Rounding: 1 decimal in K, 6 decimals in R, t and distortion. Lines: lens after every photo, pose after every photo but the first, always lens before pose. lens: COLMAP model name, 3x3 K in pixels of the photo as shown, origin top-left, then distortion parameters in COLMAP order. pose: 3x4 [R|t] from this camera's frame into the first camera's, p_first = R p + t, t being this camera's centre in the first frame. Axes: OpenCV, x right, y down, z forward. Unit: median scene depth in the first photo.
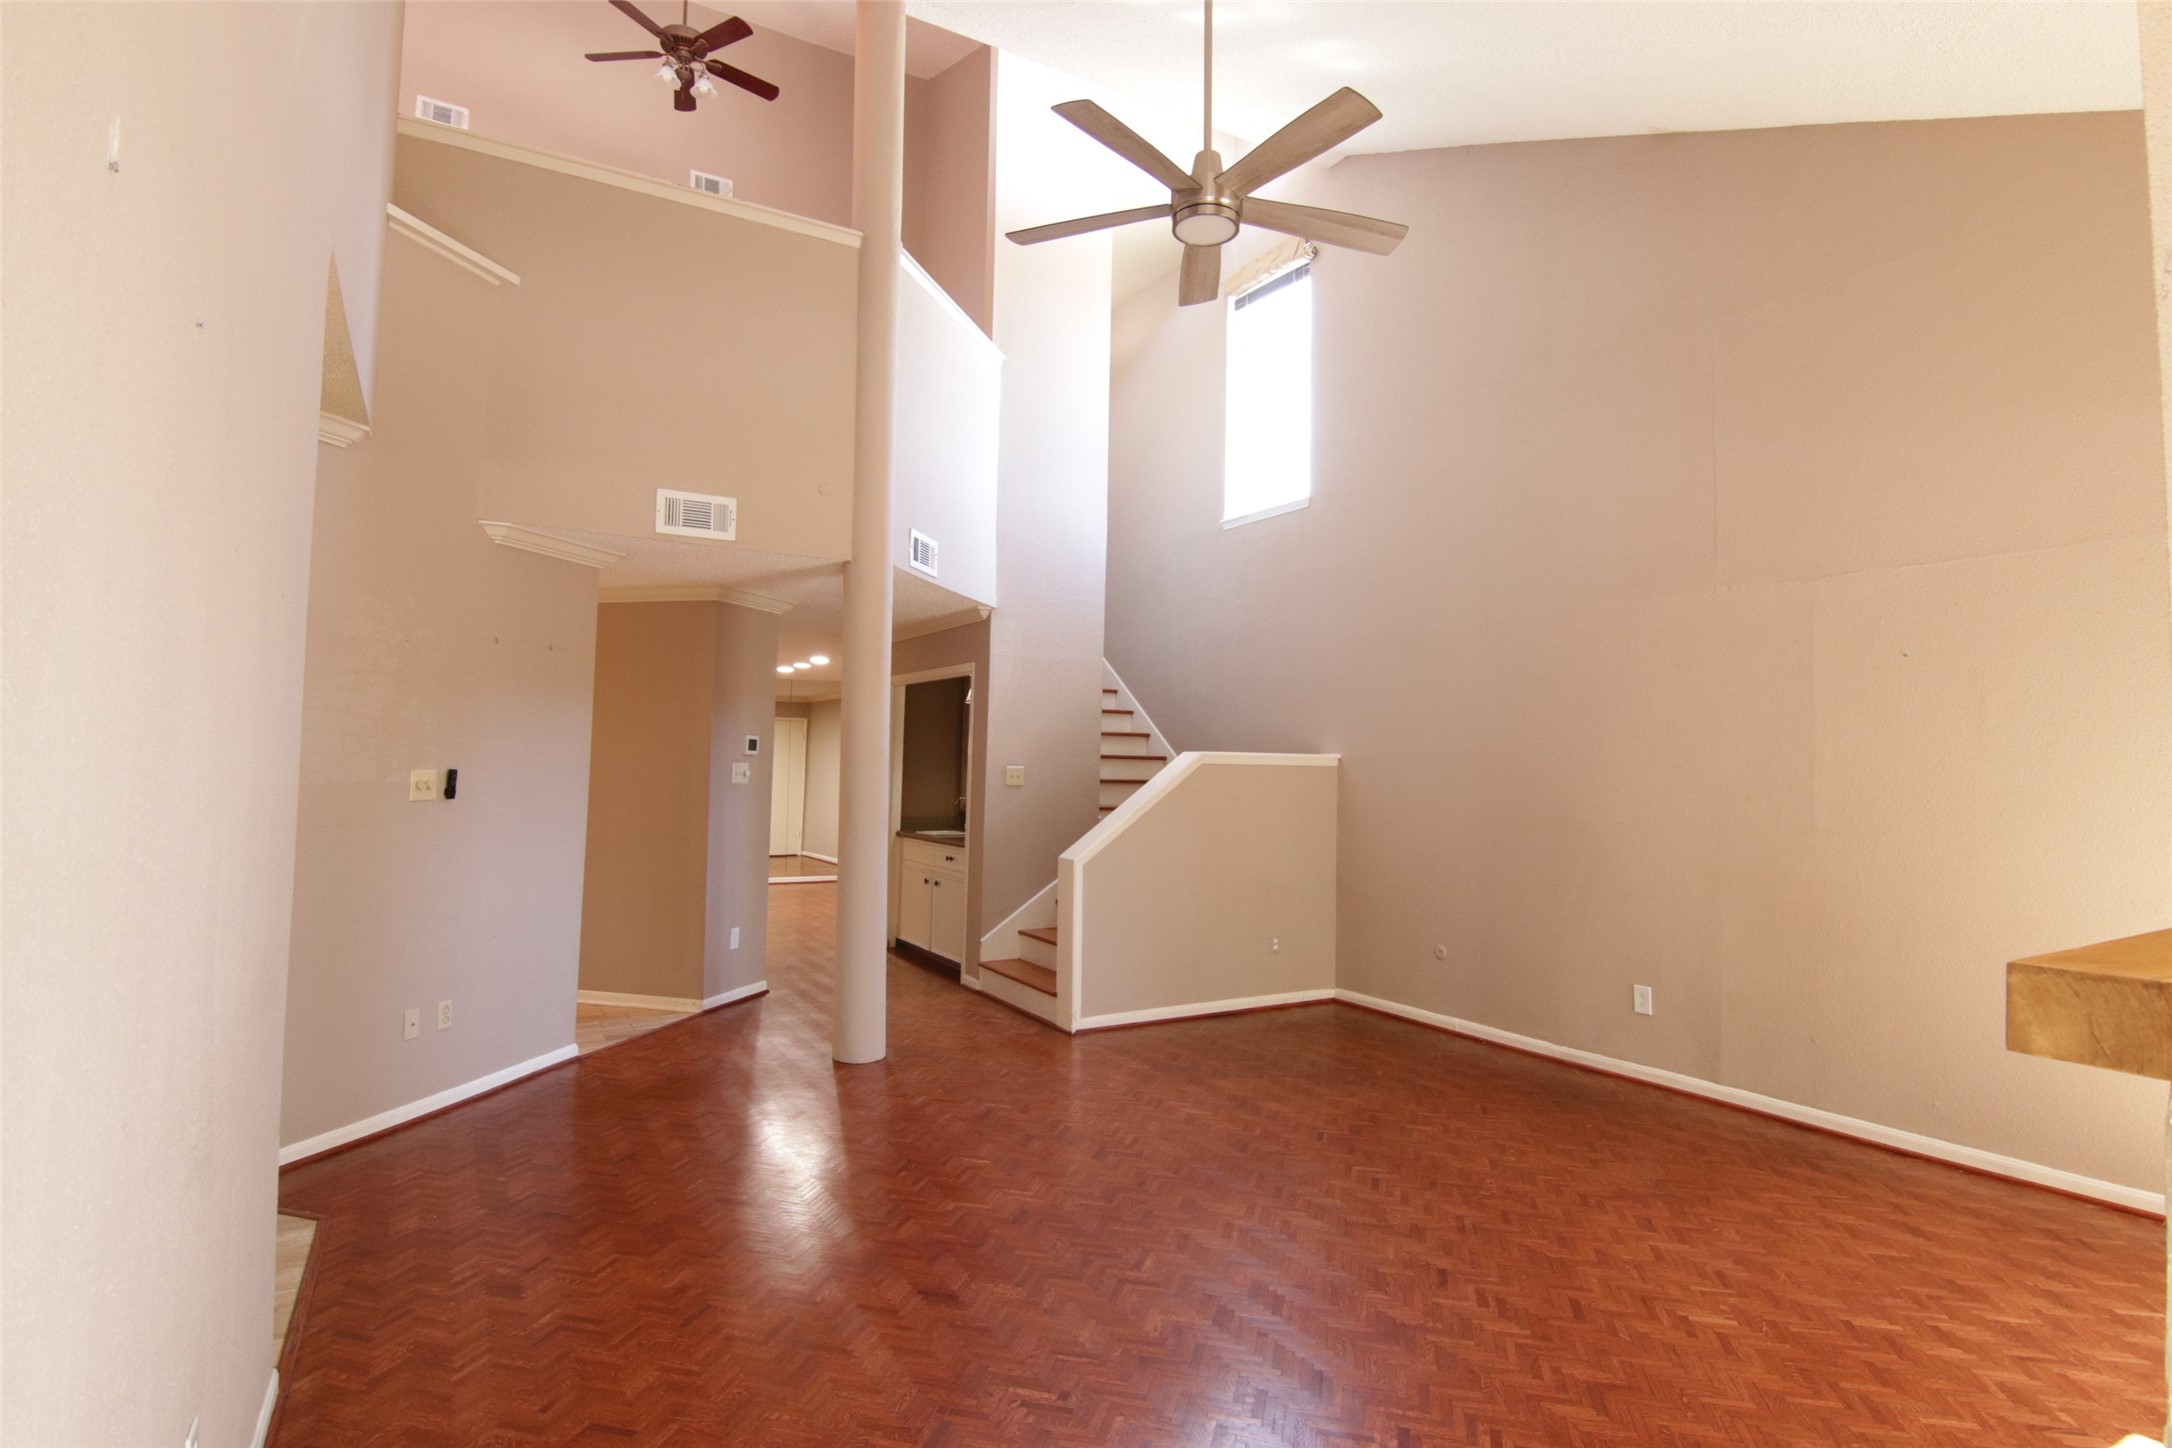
lens RADIAL K [[1107.2, 0, 1083.4], [0, 1107.2, 713.4], [0, 0, 1]] dist [-0.005622, -0.013008]
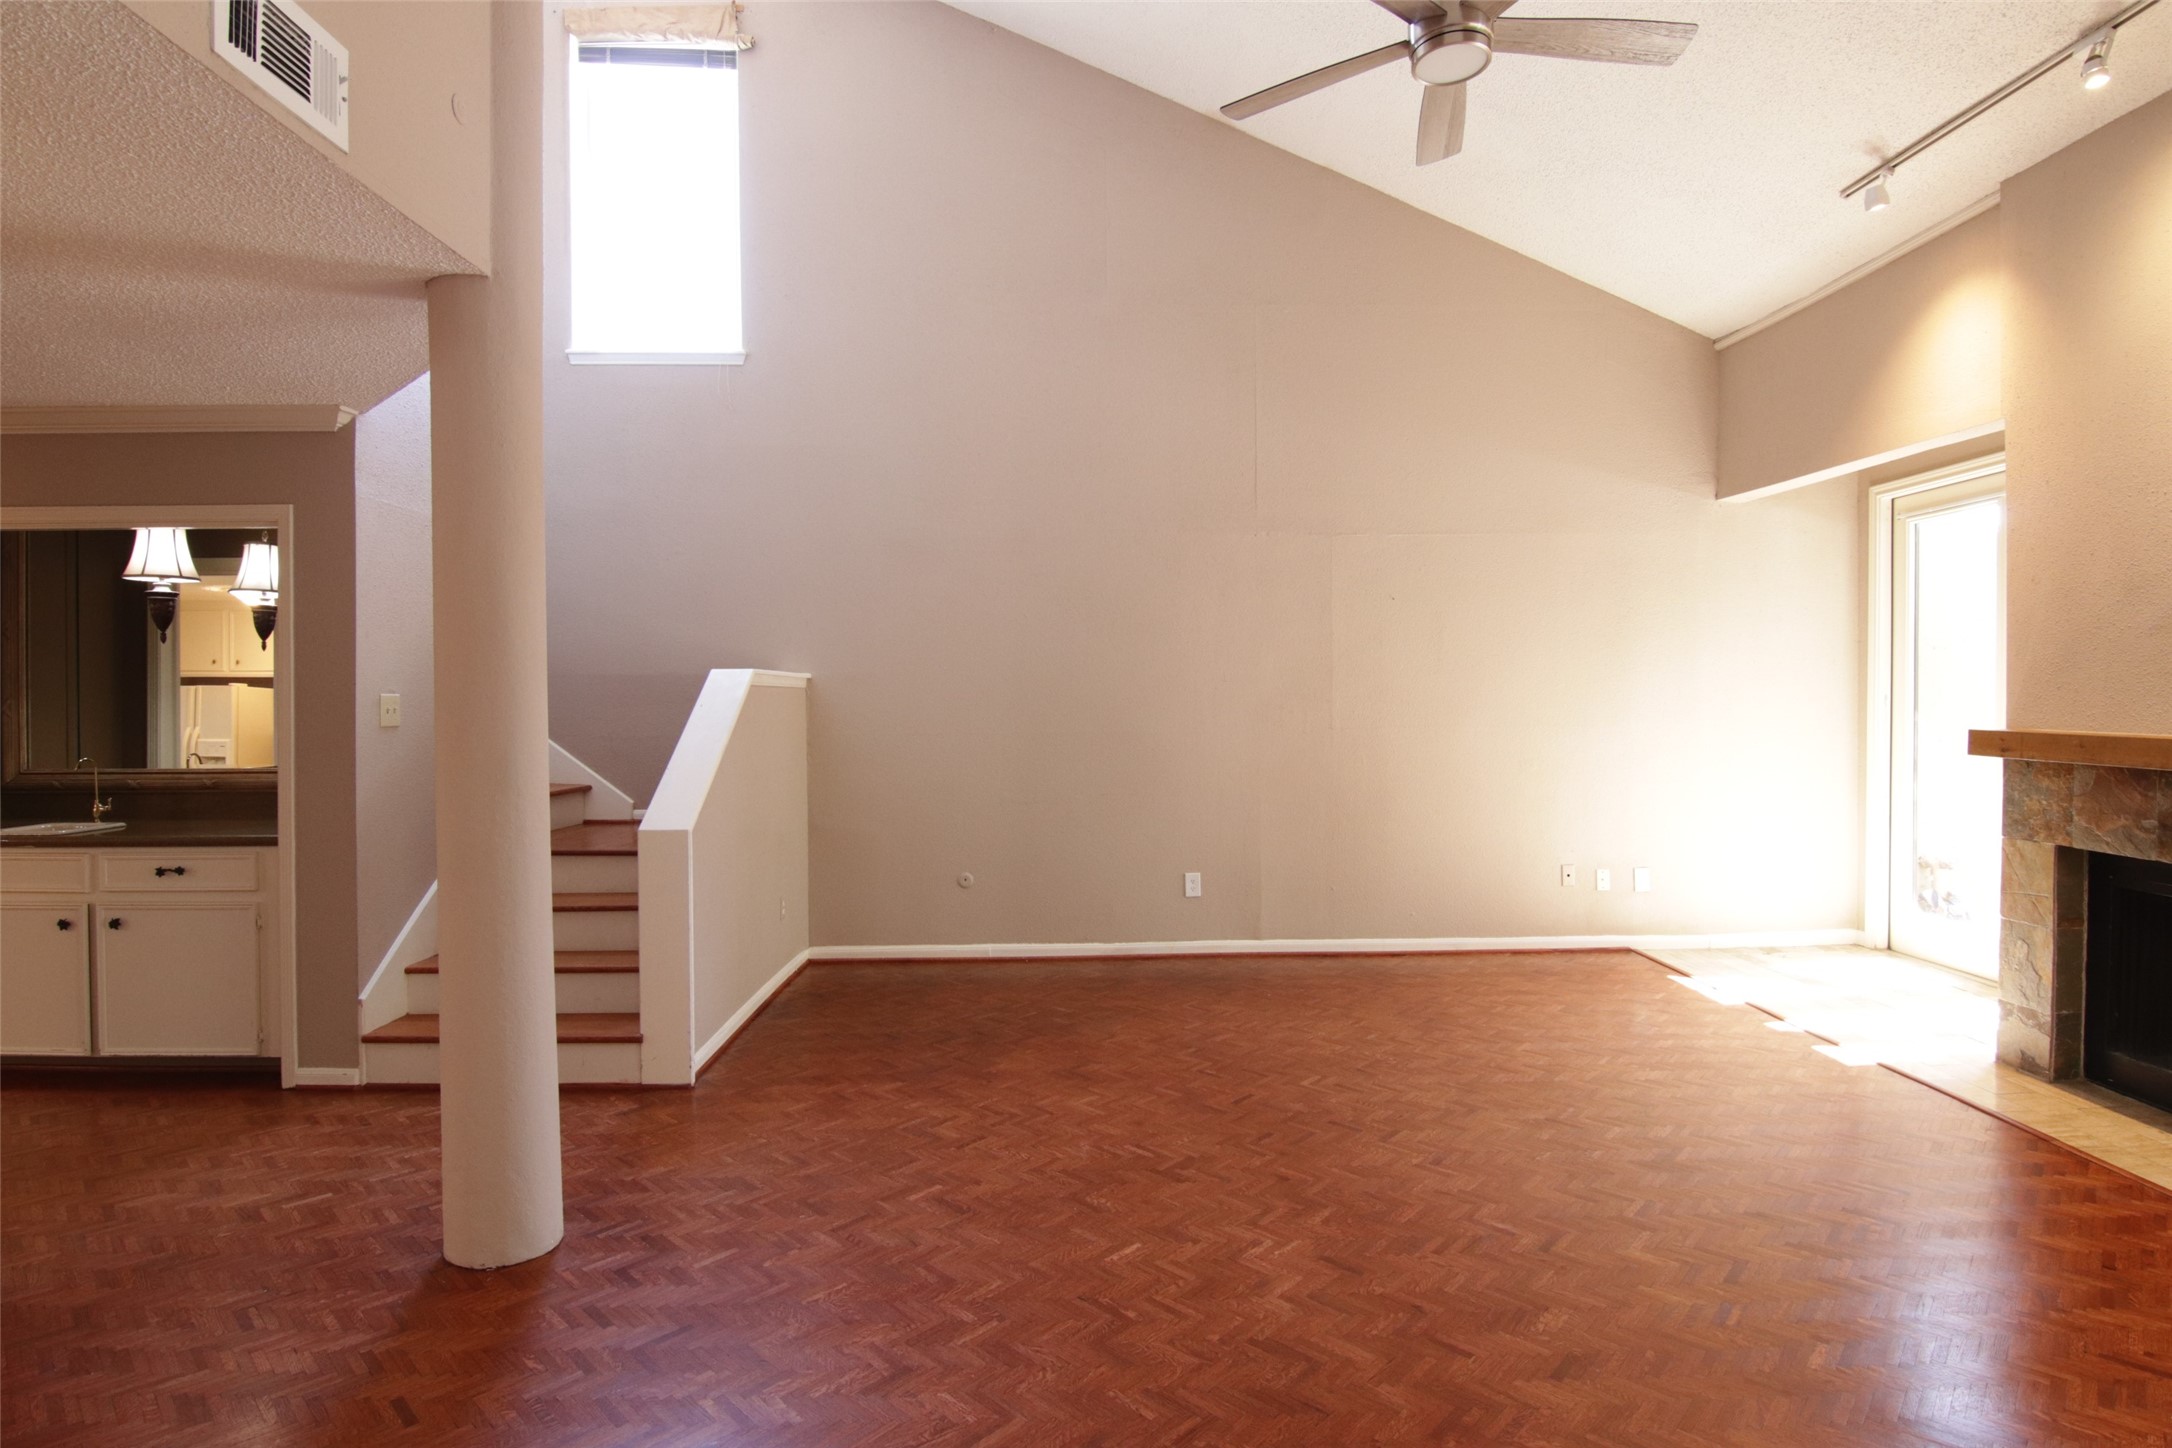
lens RADIAL K [[1107.2, 0, 1083.4], [0, 1107.2, 713.4], [0, 0, 1]] dist [-0.005622, -0.013008]
pose [[0.482917, -0.031279, 0.875107, -0.554233], [-0.026391, 0.998388, 0.050248, 0.026460], [-0.875268, -0.047361, 0.481313, 0.555488]]
